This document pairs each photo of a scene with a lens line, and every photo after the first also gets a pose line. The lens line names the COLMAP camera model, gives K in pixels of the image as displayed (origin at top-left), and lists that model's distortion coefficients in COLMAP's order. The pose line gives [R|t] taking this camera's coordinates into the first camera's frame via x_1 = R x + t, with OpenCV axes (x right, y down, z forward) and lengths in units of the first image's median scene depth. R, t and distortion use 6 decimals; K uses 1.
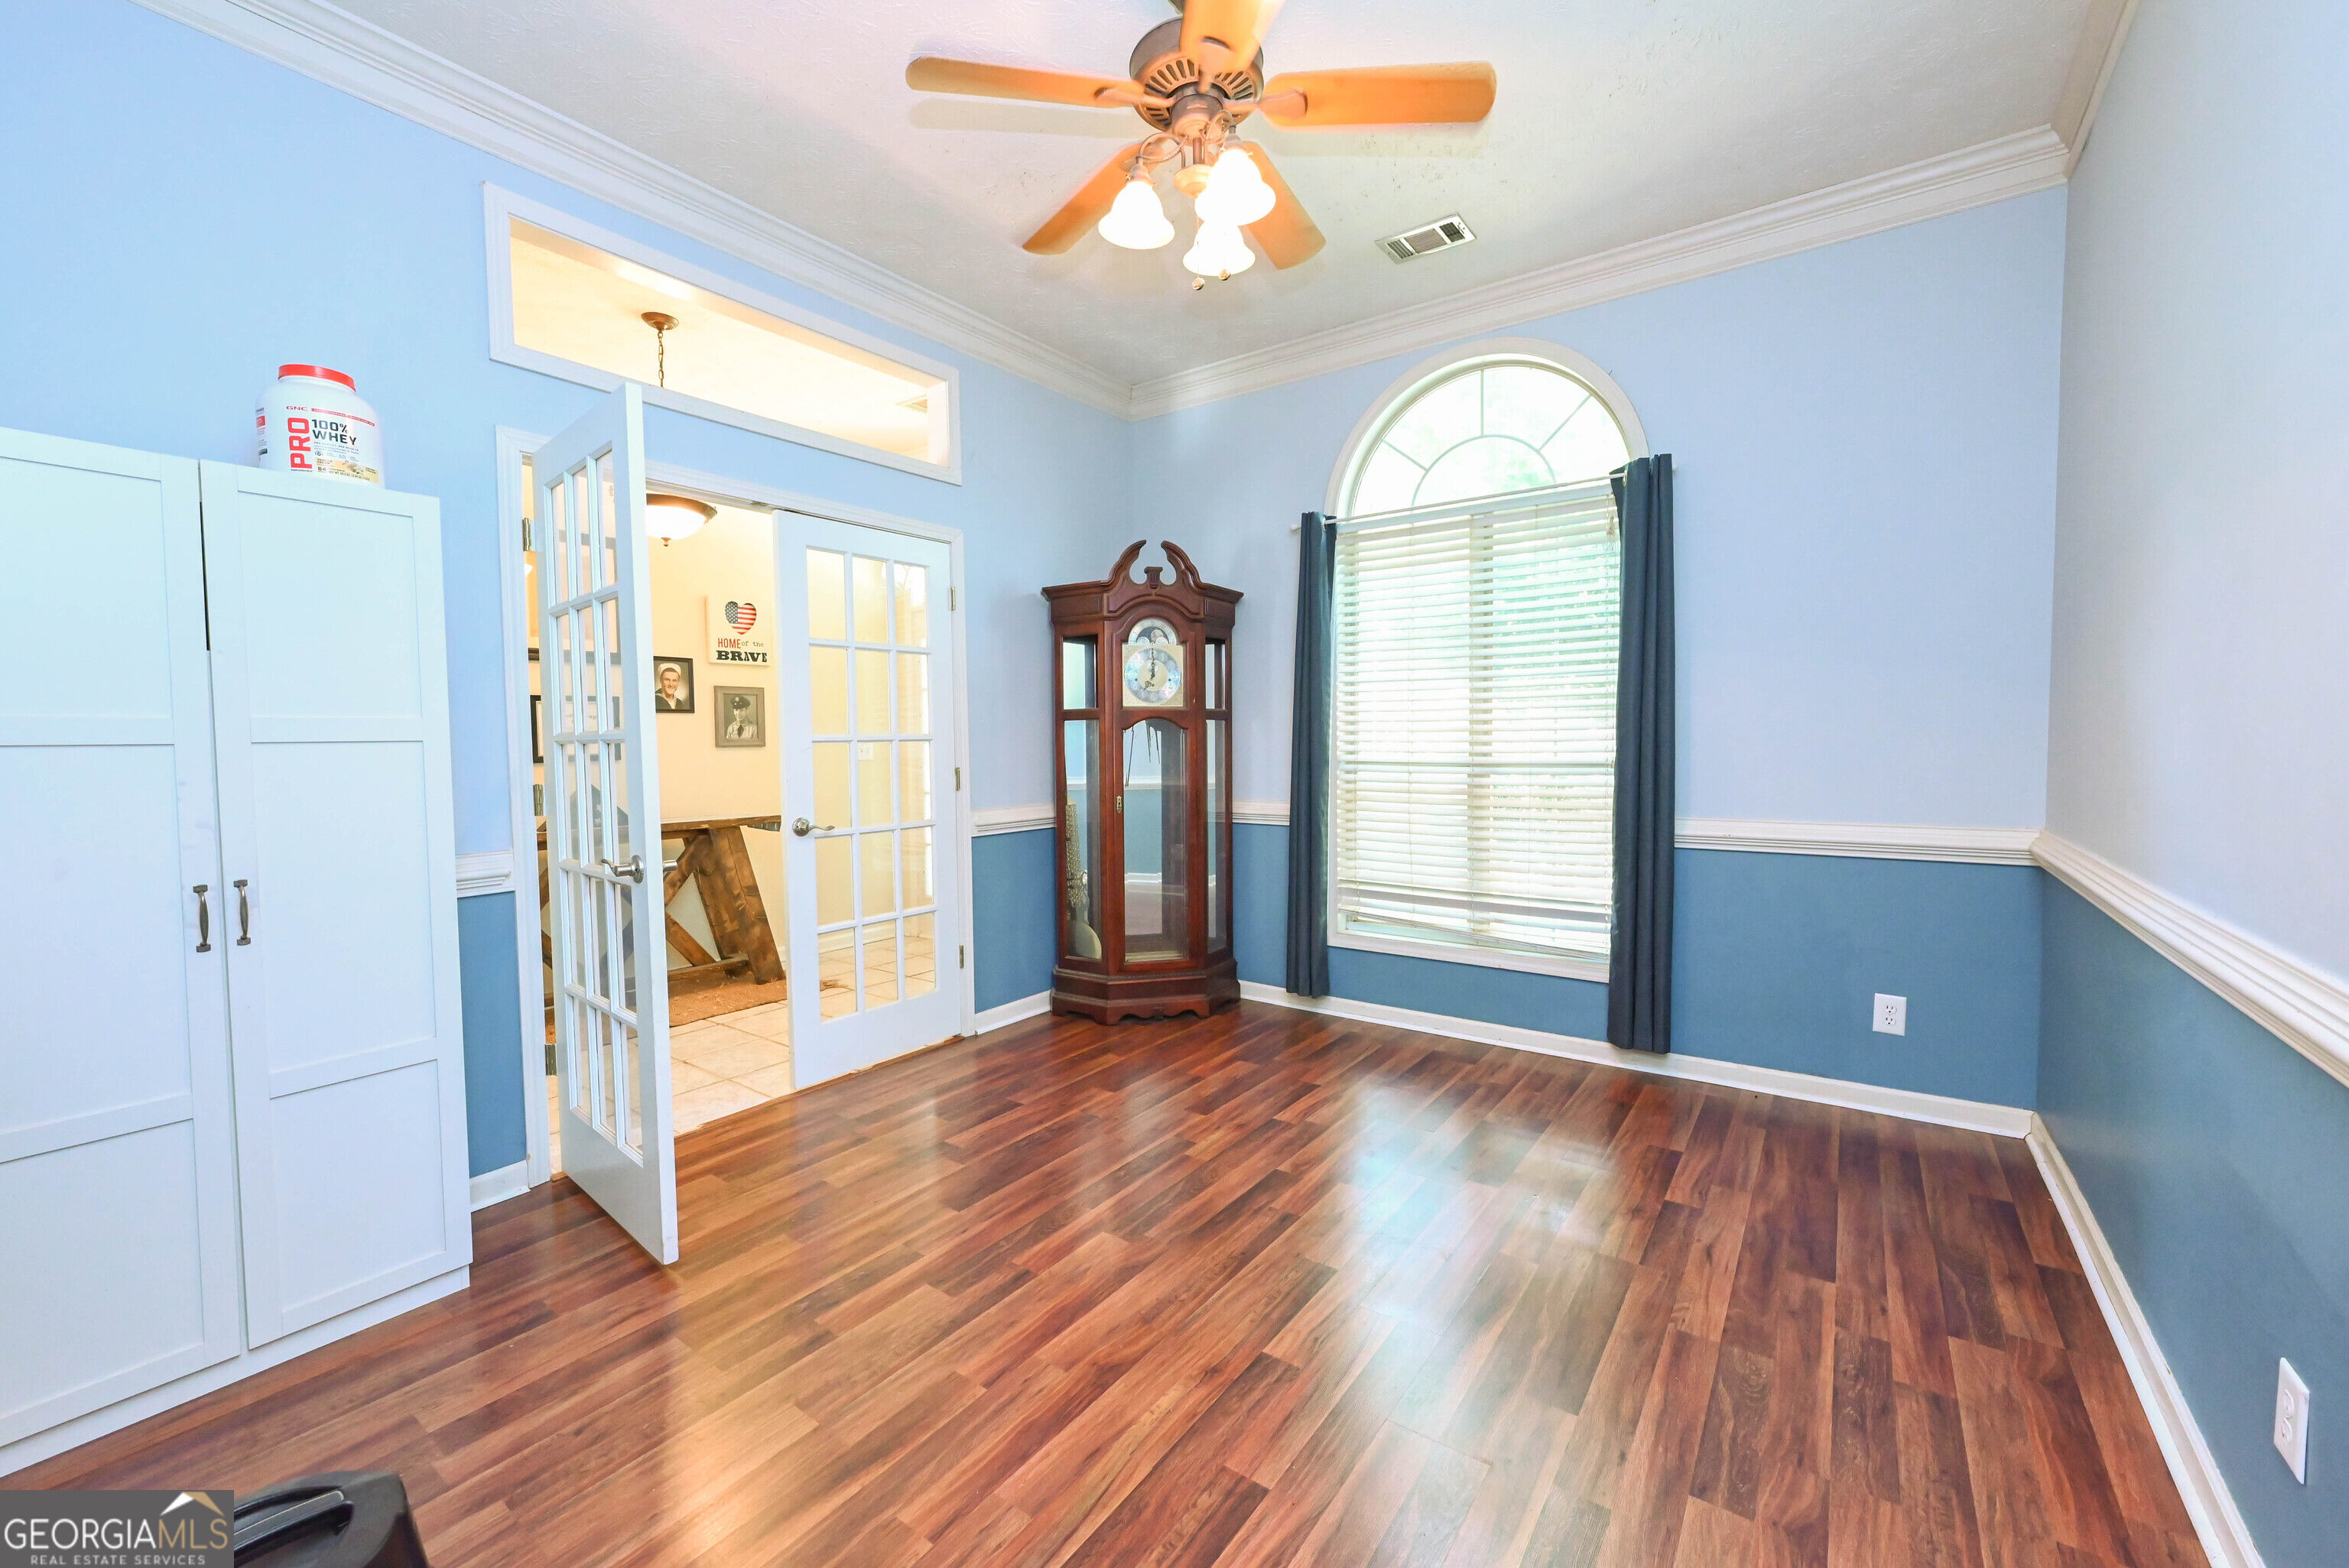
lens RADIAL K [[927.4, 0, 1172.5], [0, 927.4, 780.3], [0, 0, 1]] dist [-0.000612, -0.000255]
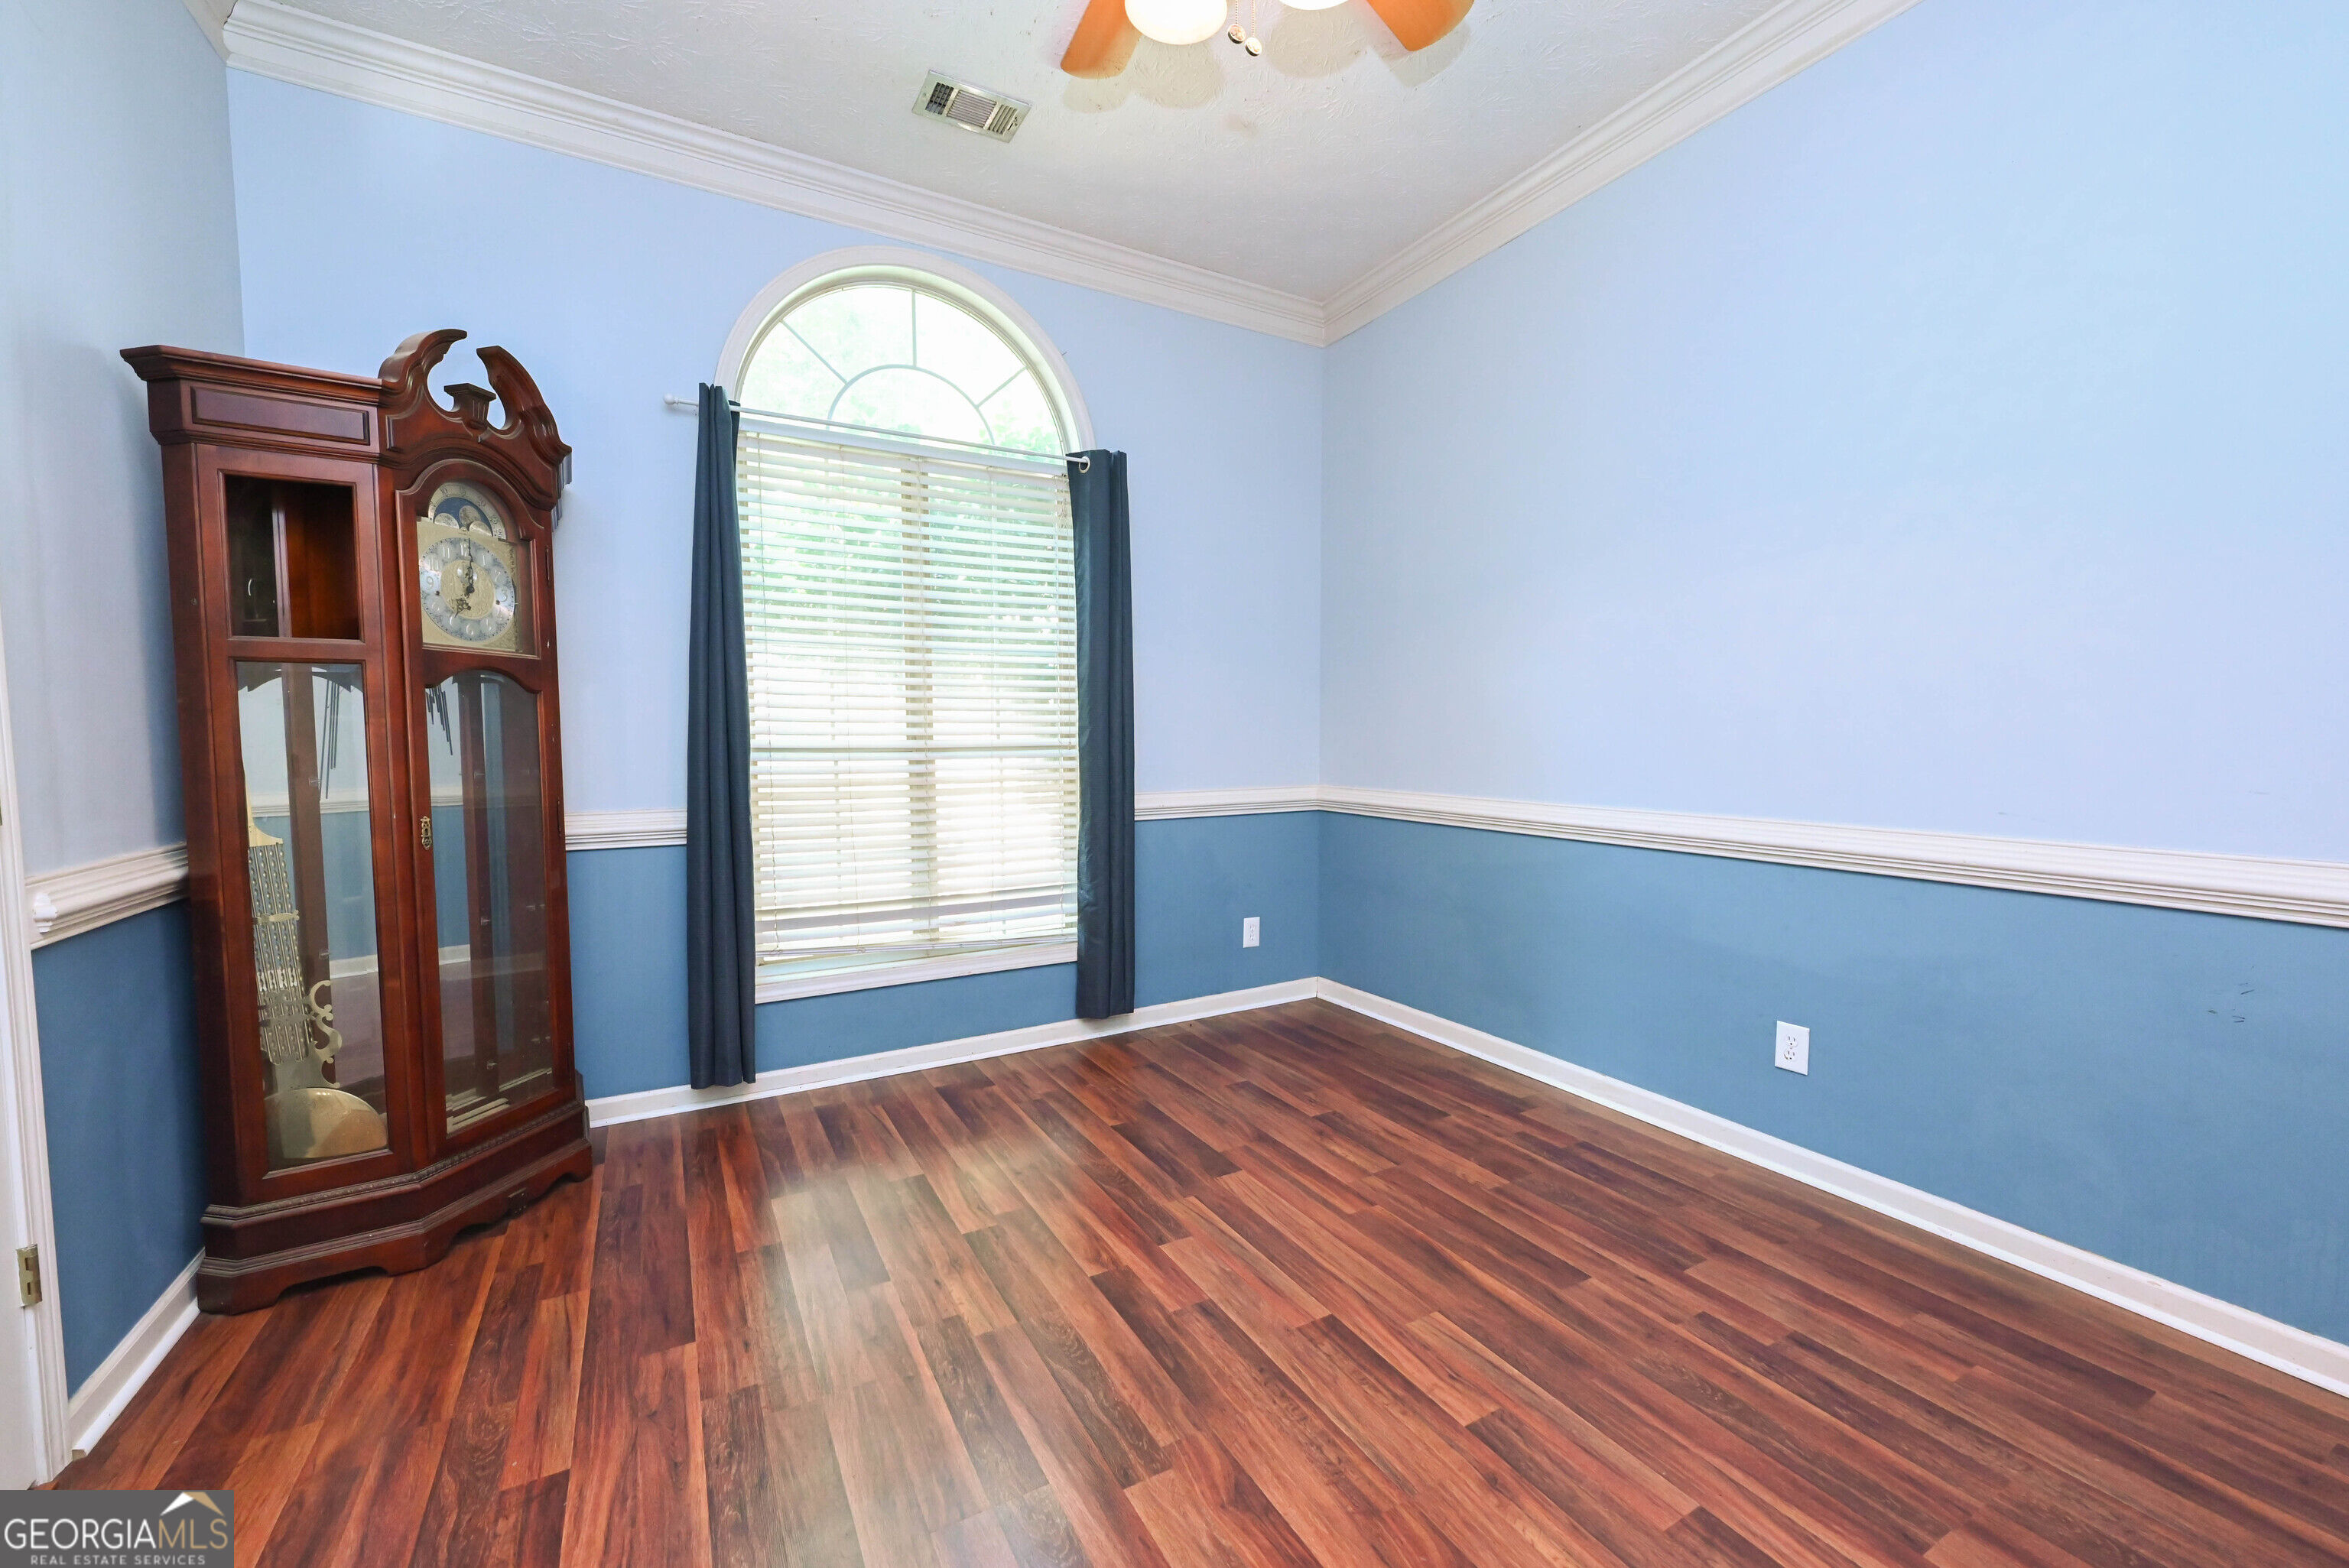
lens RADIAL K [[927.9, 0, 1170.5], [0, 927.9, 797.3], [0, 0, 1]] dist [-0.001409, -0.000177]
pose [[0.421737, -0.053473, 0.905140, -0.382246], [0.041252, 0.998357, 0.039759, 0.002821], [-0.905779, 0.020570, 0.423251, 0.451077]]
